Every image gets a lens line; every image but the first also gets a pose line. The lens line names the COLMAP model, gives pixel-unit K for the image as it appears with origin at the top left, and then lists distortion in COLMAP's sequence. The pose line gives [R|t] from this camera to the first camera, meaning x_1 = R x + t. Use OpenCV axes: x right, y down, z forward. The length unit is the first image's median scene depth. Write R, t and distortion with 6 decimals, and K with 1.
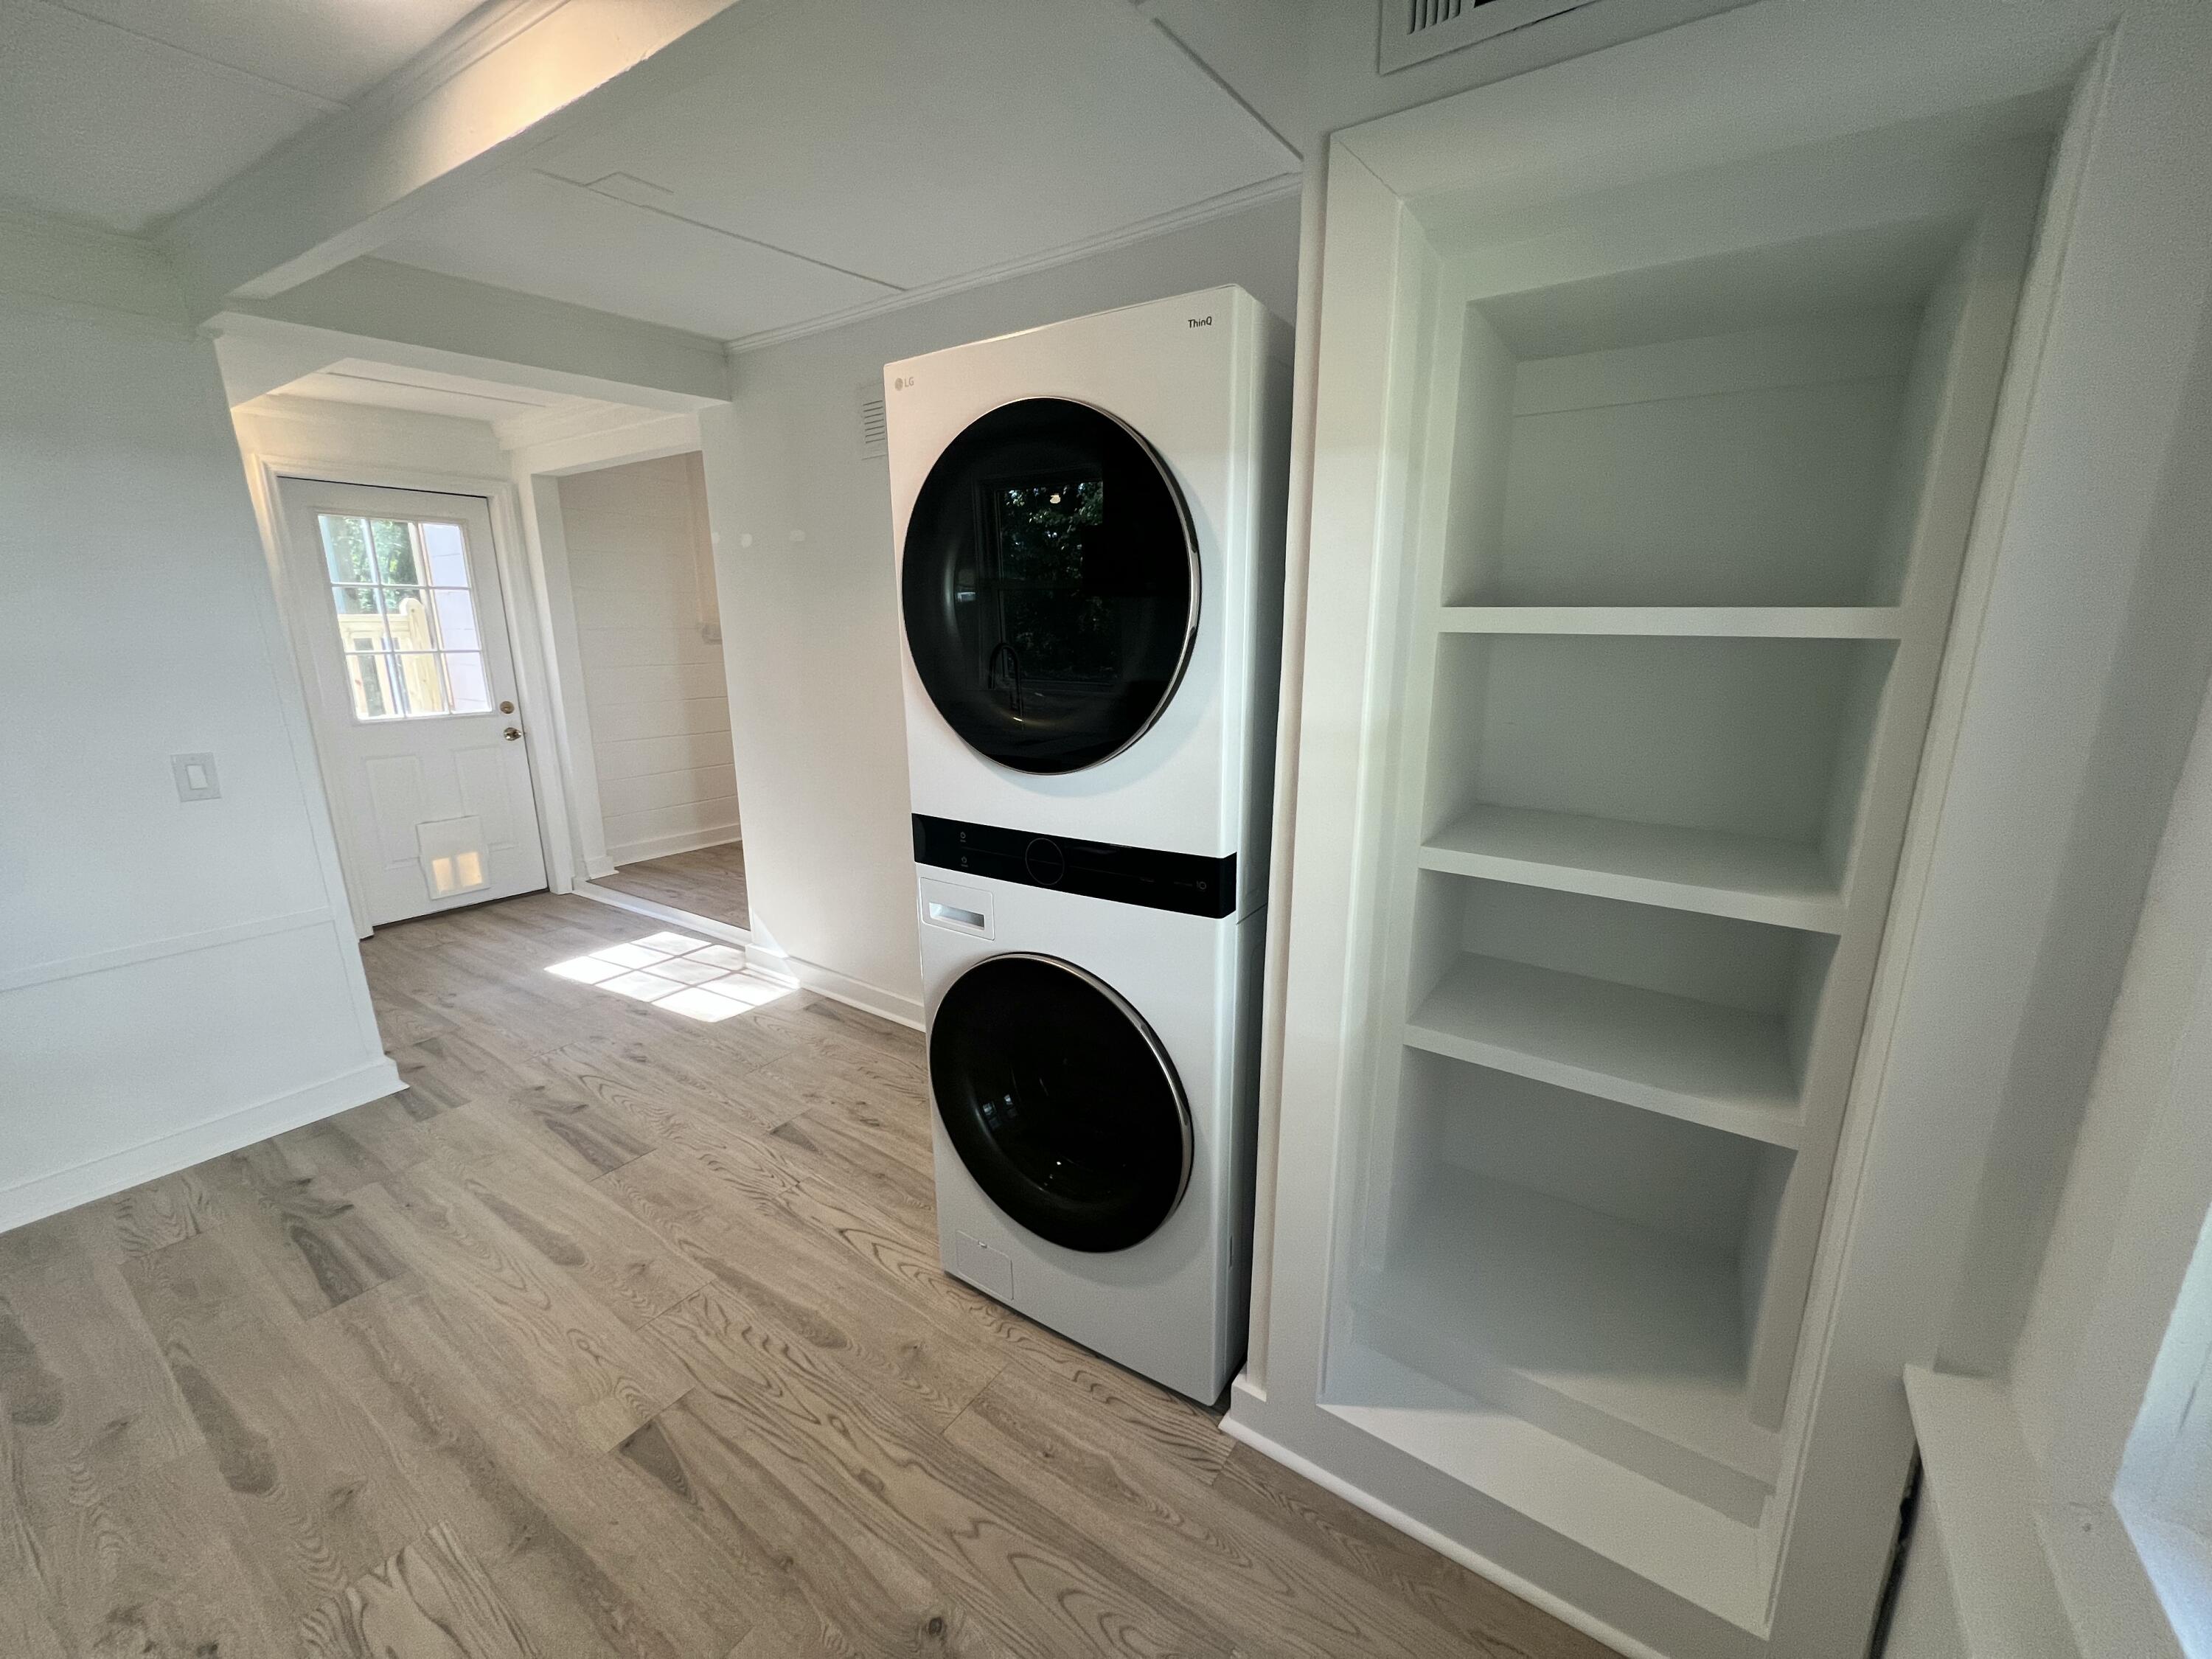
lens RADIAL K [[887.7, 0, 1129.6], [0, 887.7, 838.2], [0, 0, 1]] dist [-0.000728, -0.000024]
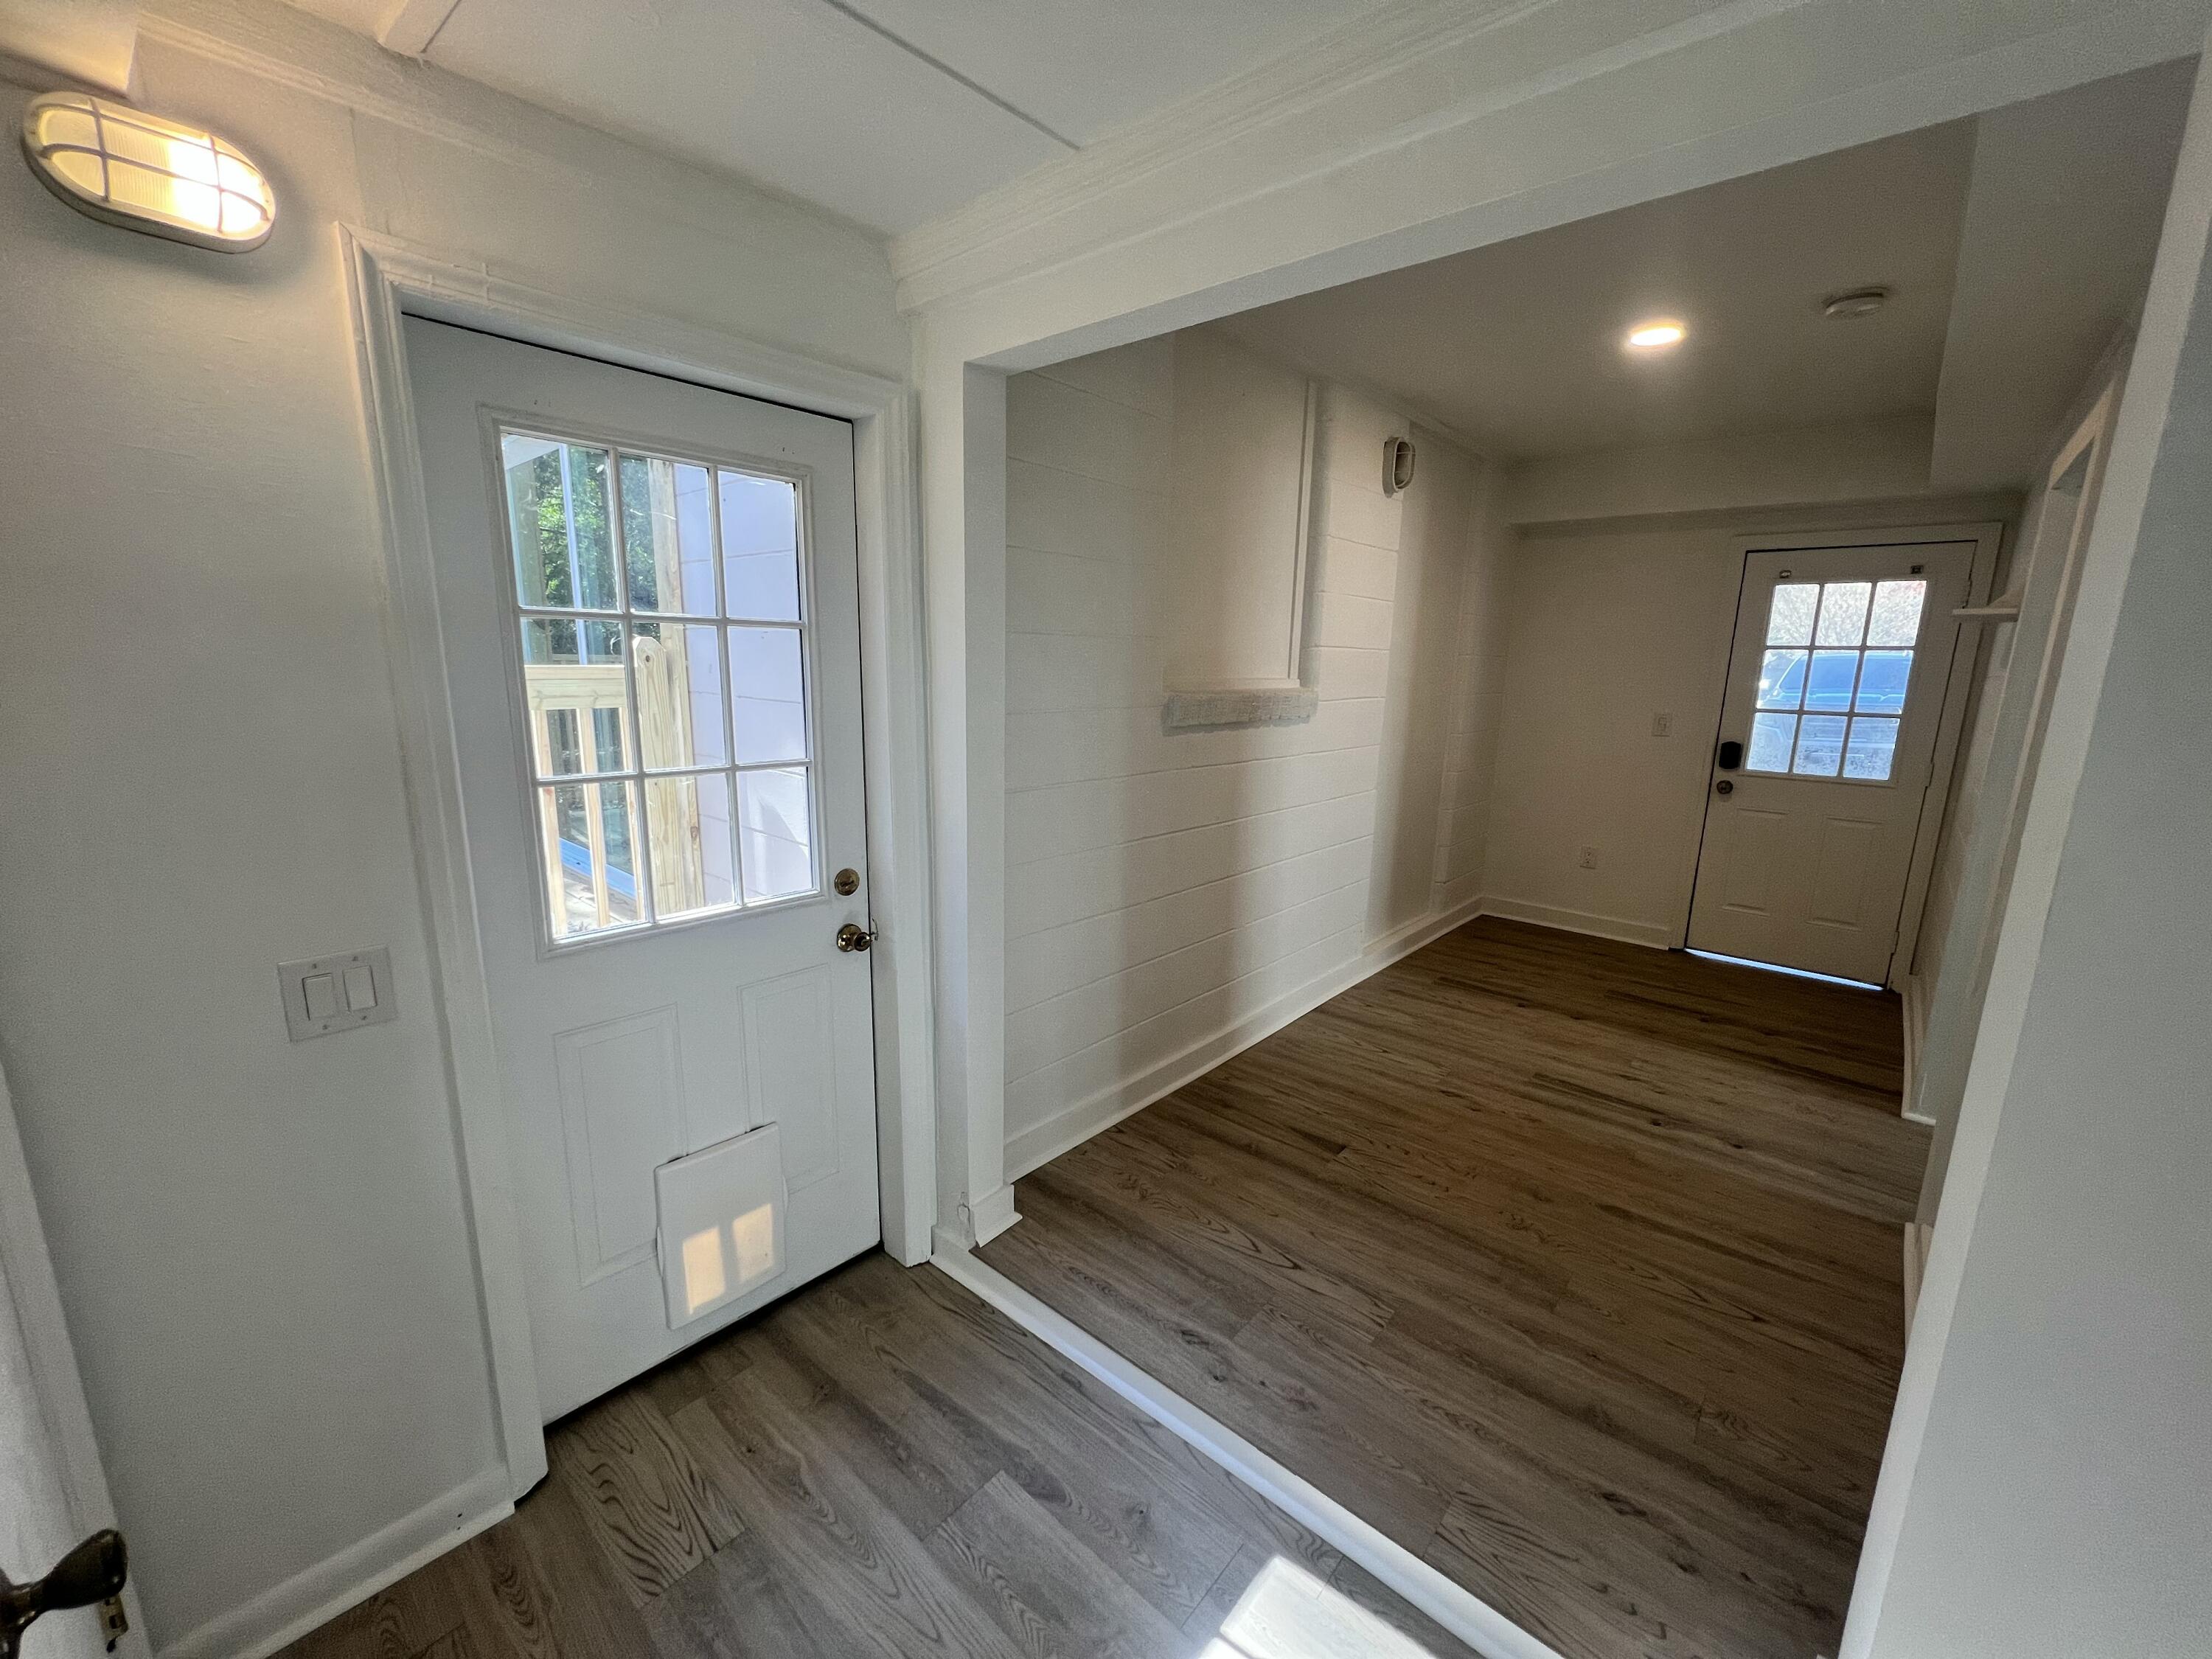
lens RADIAL K [[874.4, 0, 1106.0], [0, 874.4, 829.5], [0, 0, 1]] dist [-0.003015, -0.000219]
pose [[0.991026, 0.043356, -0.126446, -0.520951], [-0.048286, 0.998178, -0.036188, -0.167400], [0.124646, 0.041969, 0.991313, 0.577297]]
